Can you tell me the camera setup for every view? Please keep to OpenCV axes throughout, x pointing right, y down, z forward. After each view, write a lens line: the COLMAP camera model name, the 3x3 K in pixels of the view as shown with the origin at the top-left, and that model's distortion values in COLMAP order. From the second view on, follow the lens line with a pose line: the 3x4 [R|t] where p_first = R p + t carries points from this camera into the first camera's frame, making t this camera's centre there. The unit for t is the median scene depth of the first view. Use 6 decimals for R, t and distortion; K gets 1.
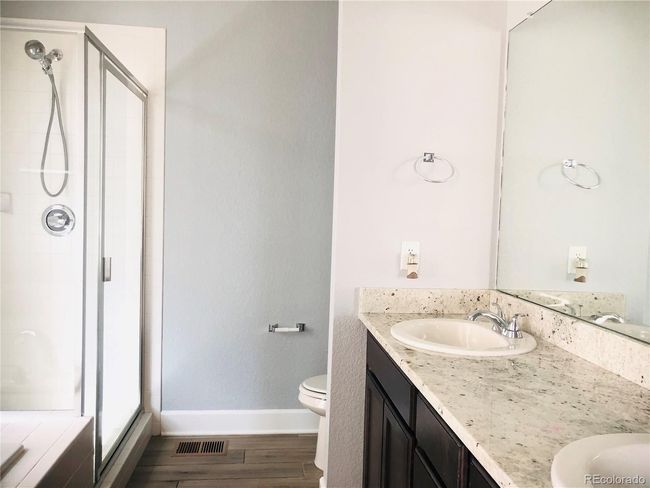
lens RADIAL K [[530.5, 0, 323.7], [0, 530.5, 241.2], [0, 0, 1]] dist [0.044108, -0.026049]
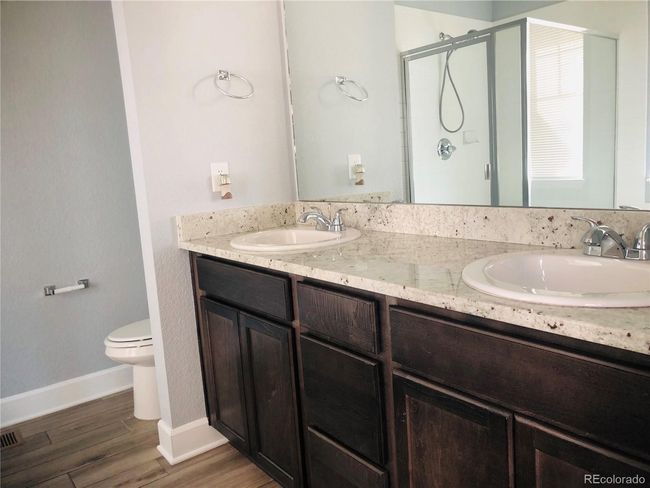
lens RADIAL K [[530.5, 0, 323.2], [0, 530.5, 244.3], [0, 0, 1]] dist [0.044108, -0.026049]
pose [[0.853604, -0.168514, 0.492913, -0.184632], [0.124596, 0.984813, 0.120913, 0.054821], [-0.505802, -0.041796, 0.861636, 0.040656]]
